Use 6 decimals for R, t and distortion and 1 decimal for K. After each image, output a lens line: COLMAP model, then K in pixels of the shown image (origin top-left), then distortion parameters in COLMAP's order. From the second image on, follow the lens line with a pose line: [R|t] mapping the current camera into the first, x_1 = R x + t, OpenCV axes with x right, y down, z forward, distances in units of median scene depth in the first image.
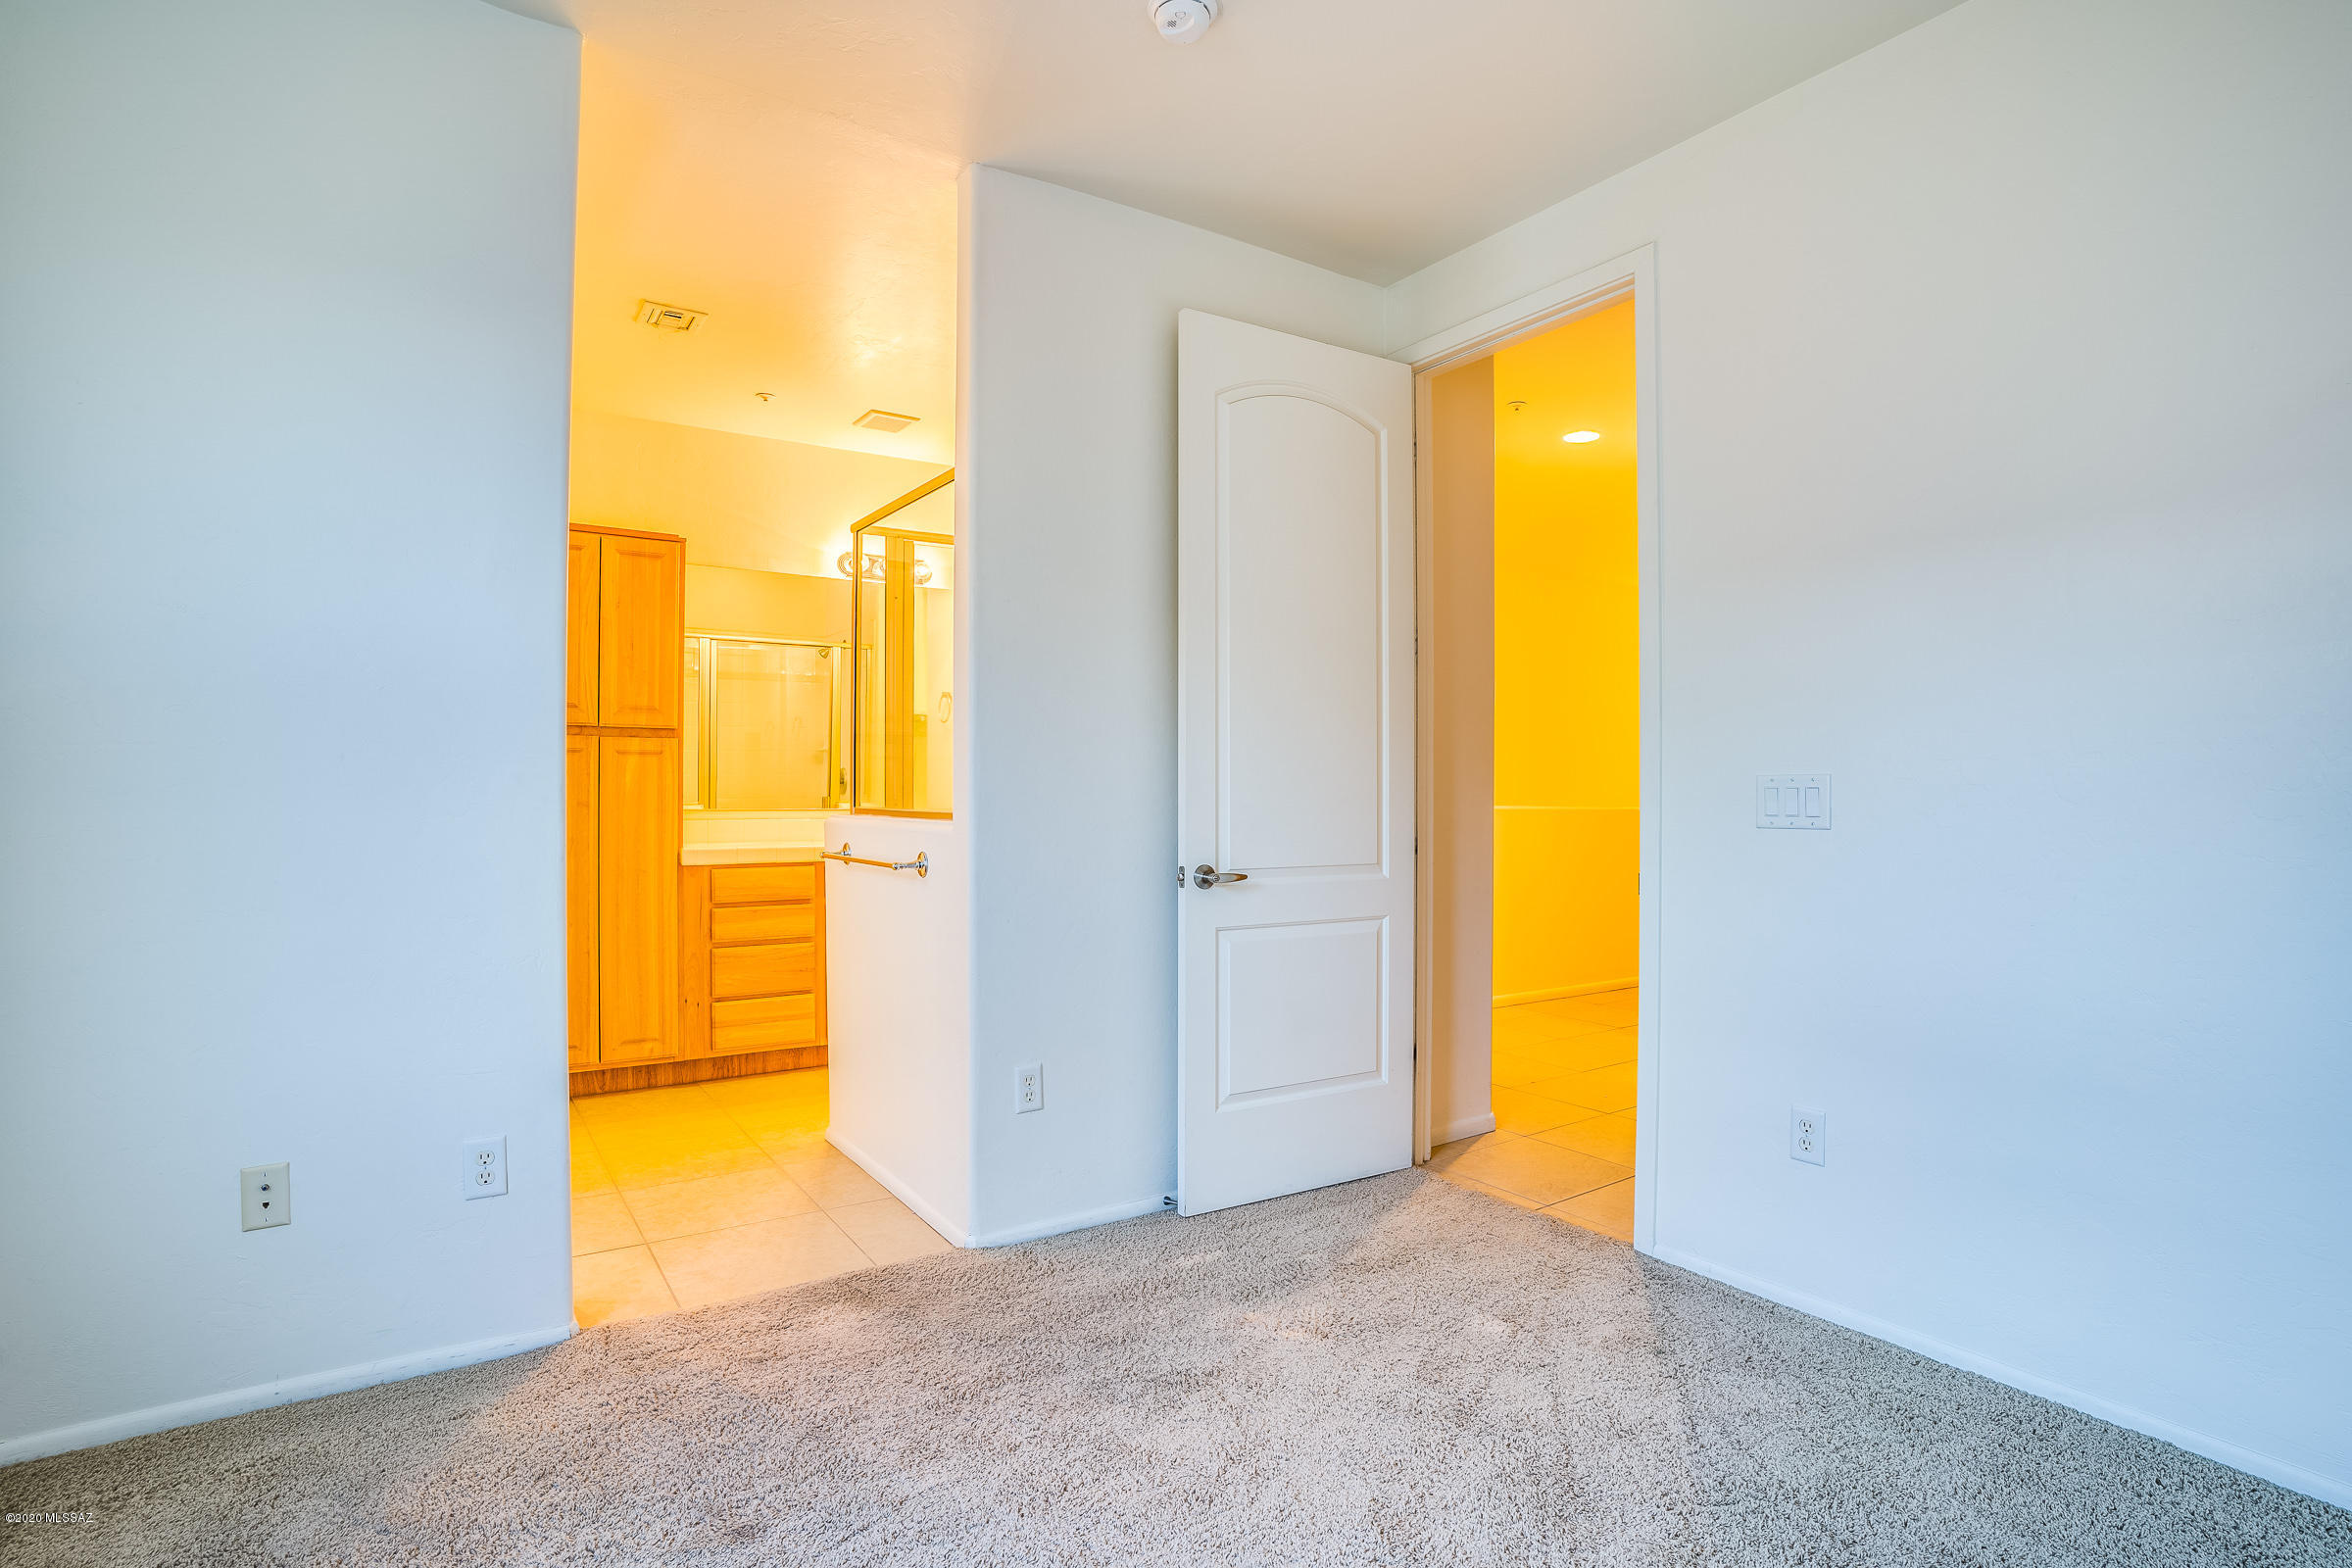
lens RADIAL K [[1199.8, 0, 1168.7], [0, 1199.8, 800.9], [0, 0, 1]] dist [-0.023767, 0.005276]
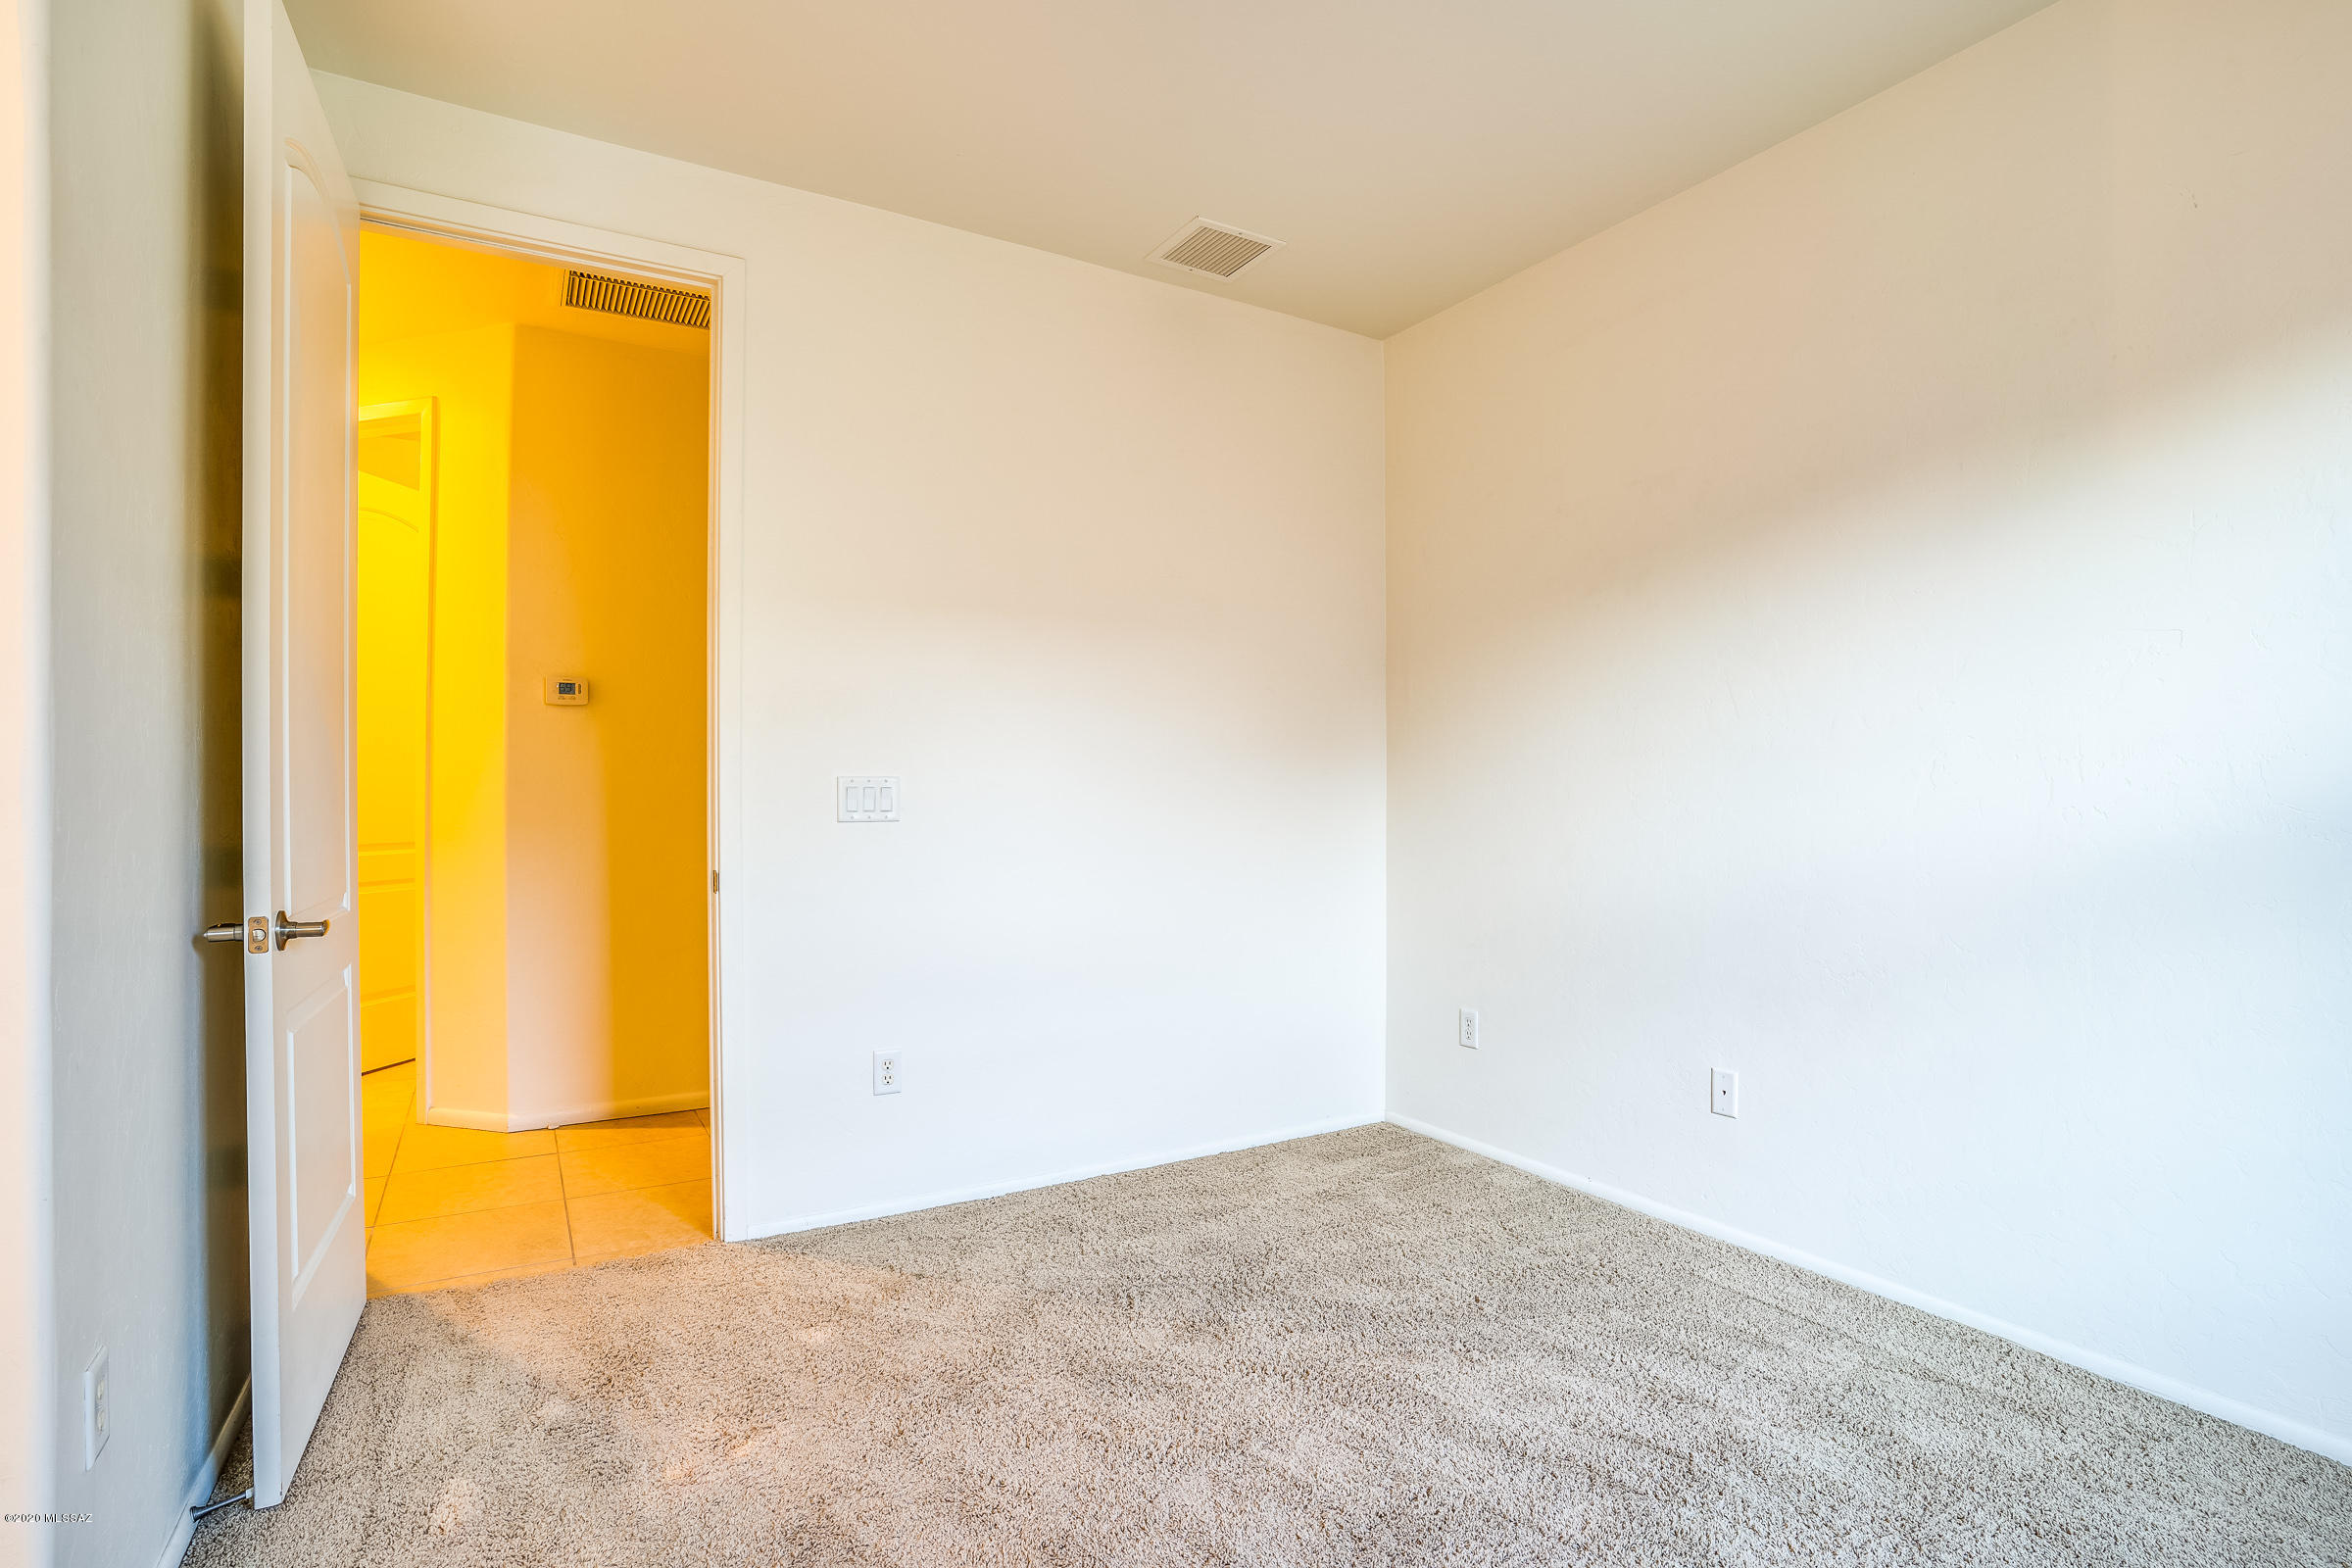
lens RADIAL K [[1199.8, 0, 1182.4], [0, 1199.8, 800.3], [0, 0, 1]] dist [-0.023767, 0.005276]
pose [[0.060111, -0.007110, 0.998166, -0.627031], [0.011760, 0.999910, 0.006414, -0.002289], [-0.998122, 0.011353, 0.060189, 0.575993]]
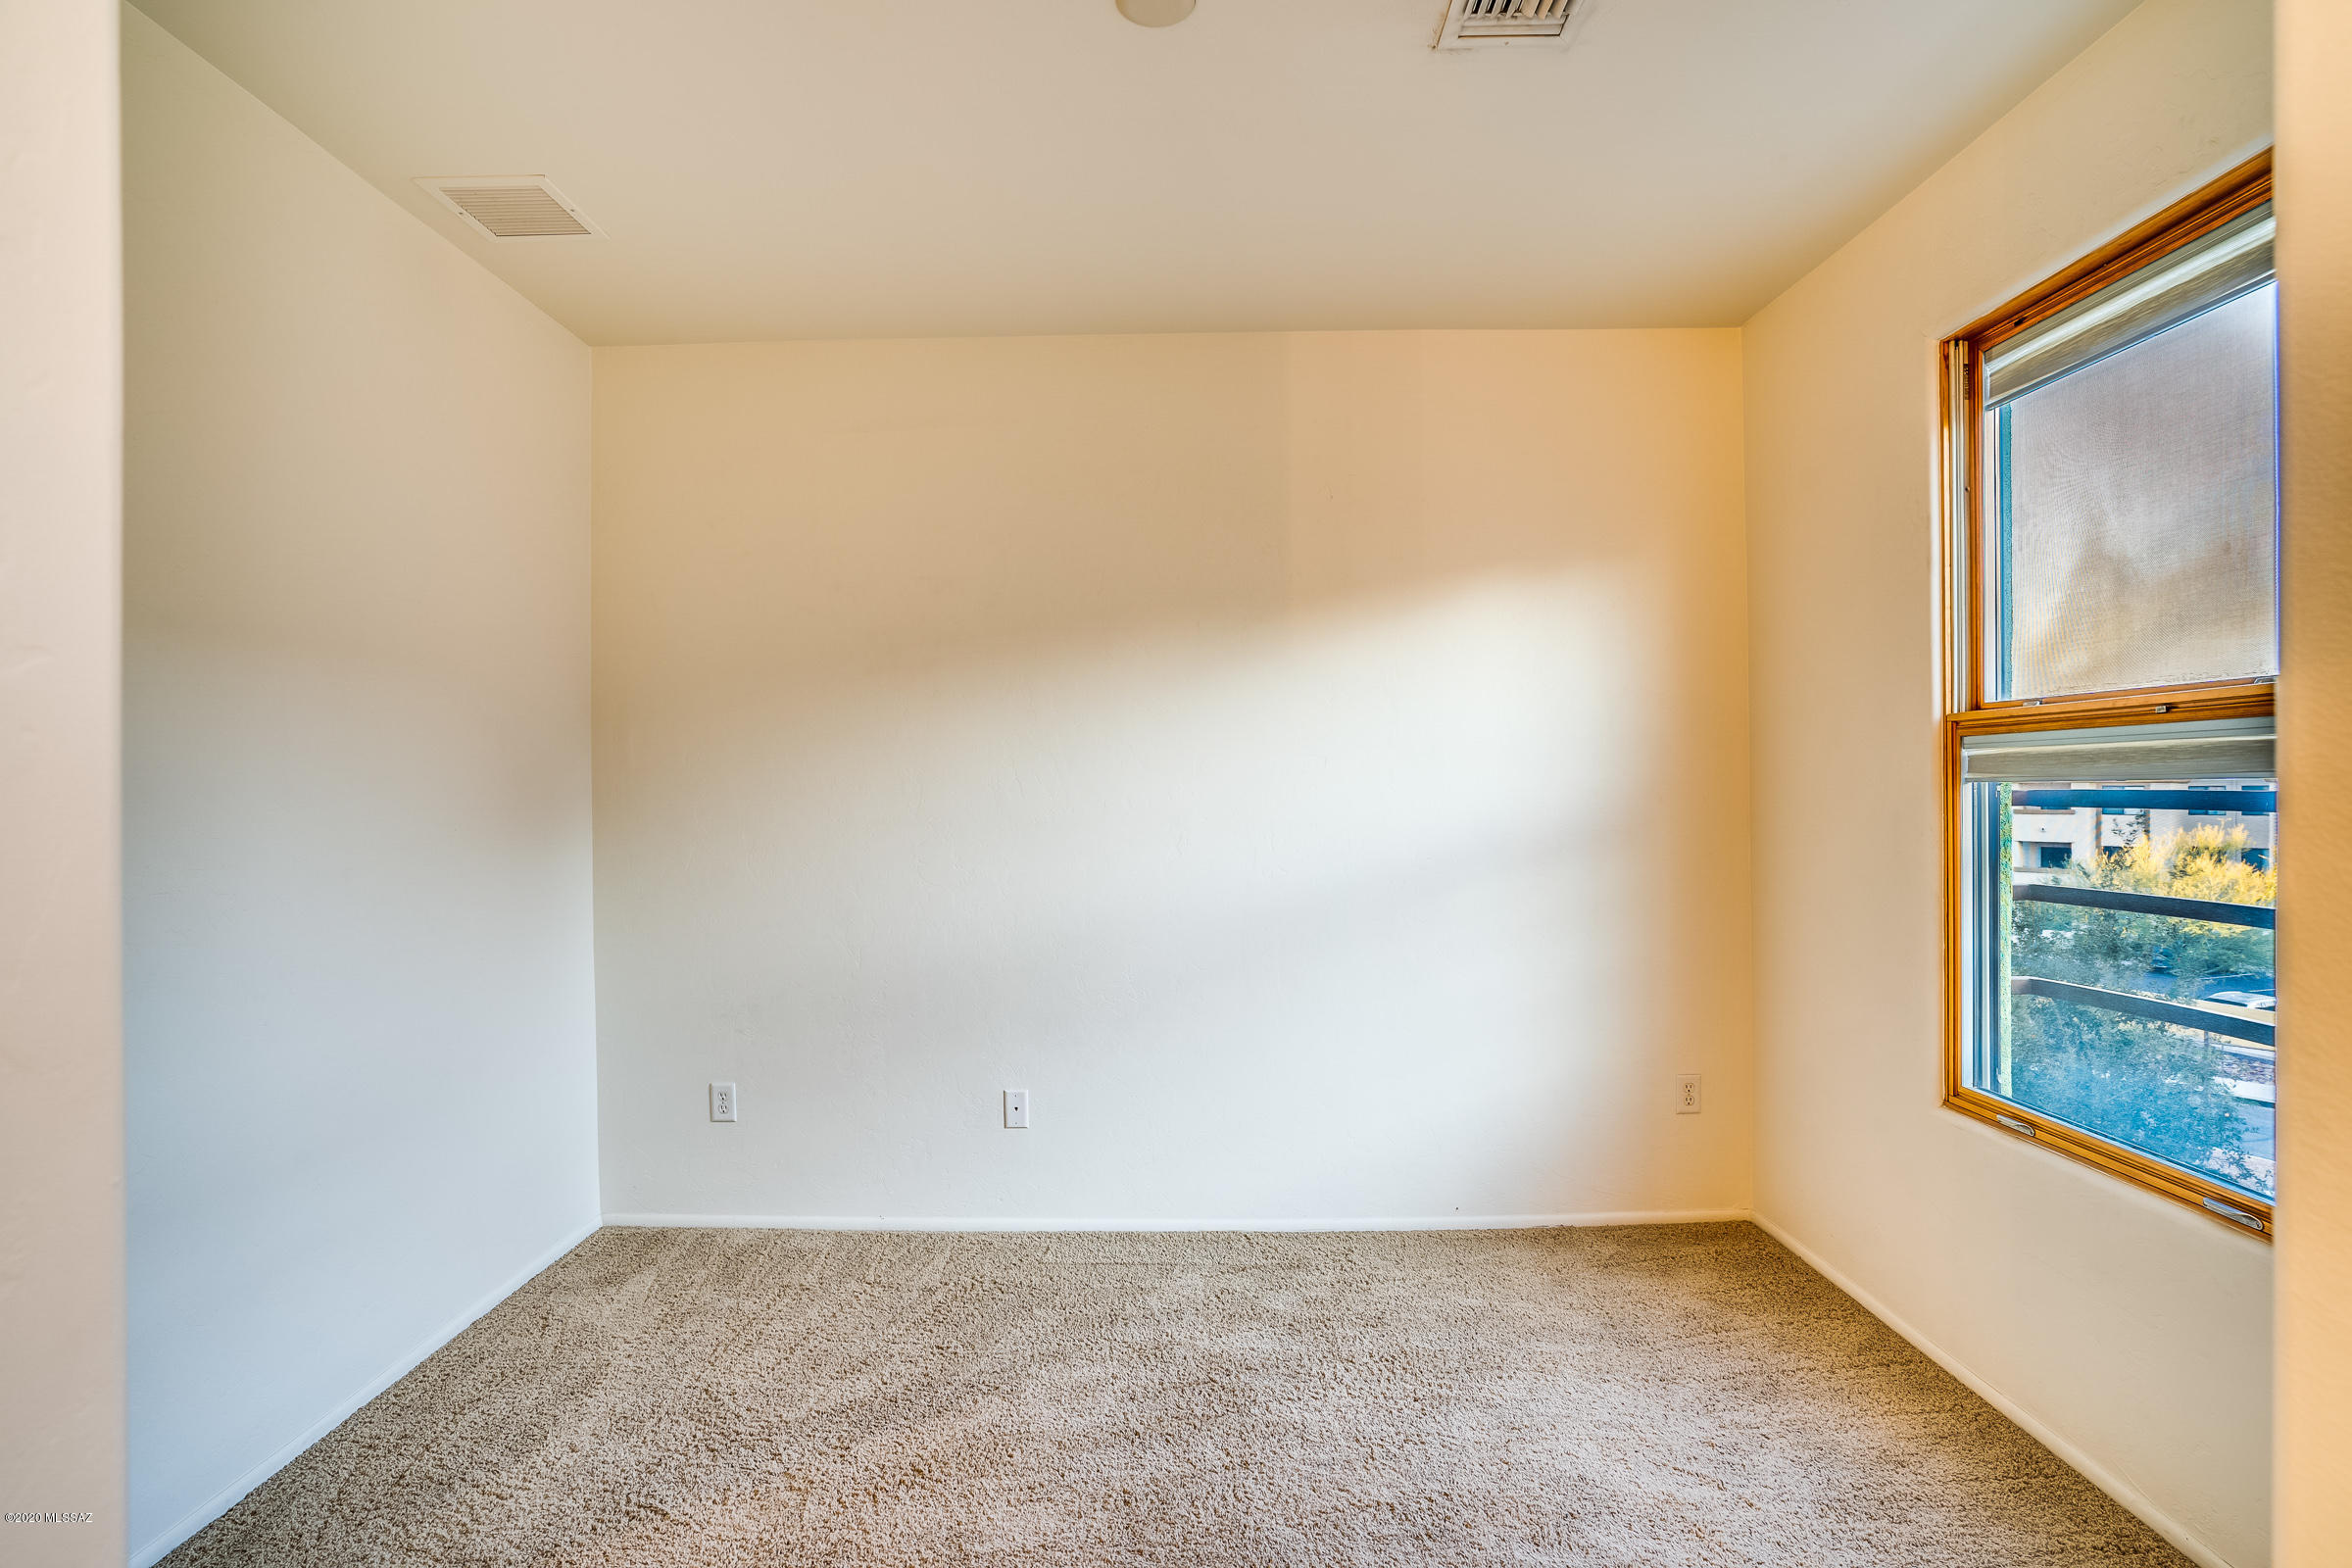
lens RADIAL K [[1199.8, 0, 1176.3], [0, 1199.8, 776.8], [0, 0, 1]] dist [-0.023767, 0.005276]
pose [[-0.821324, 0.005197, 0.570439, -0.428806], [0.001671, 0.999976, -0.006704, -0.080044], [-0.570460, -0.004552, -0.821313, 1.122184]]
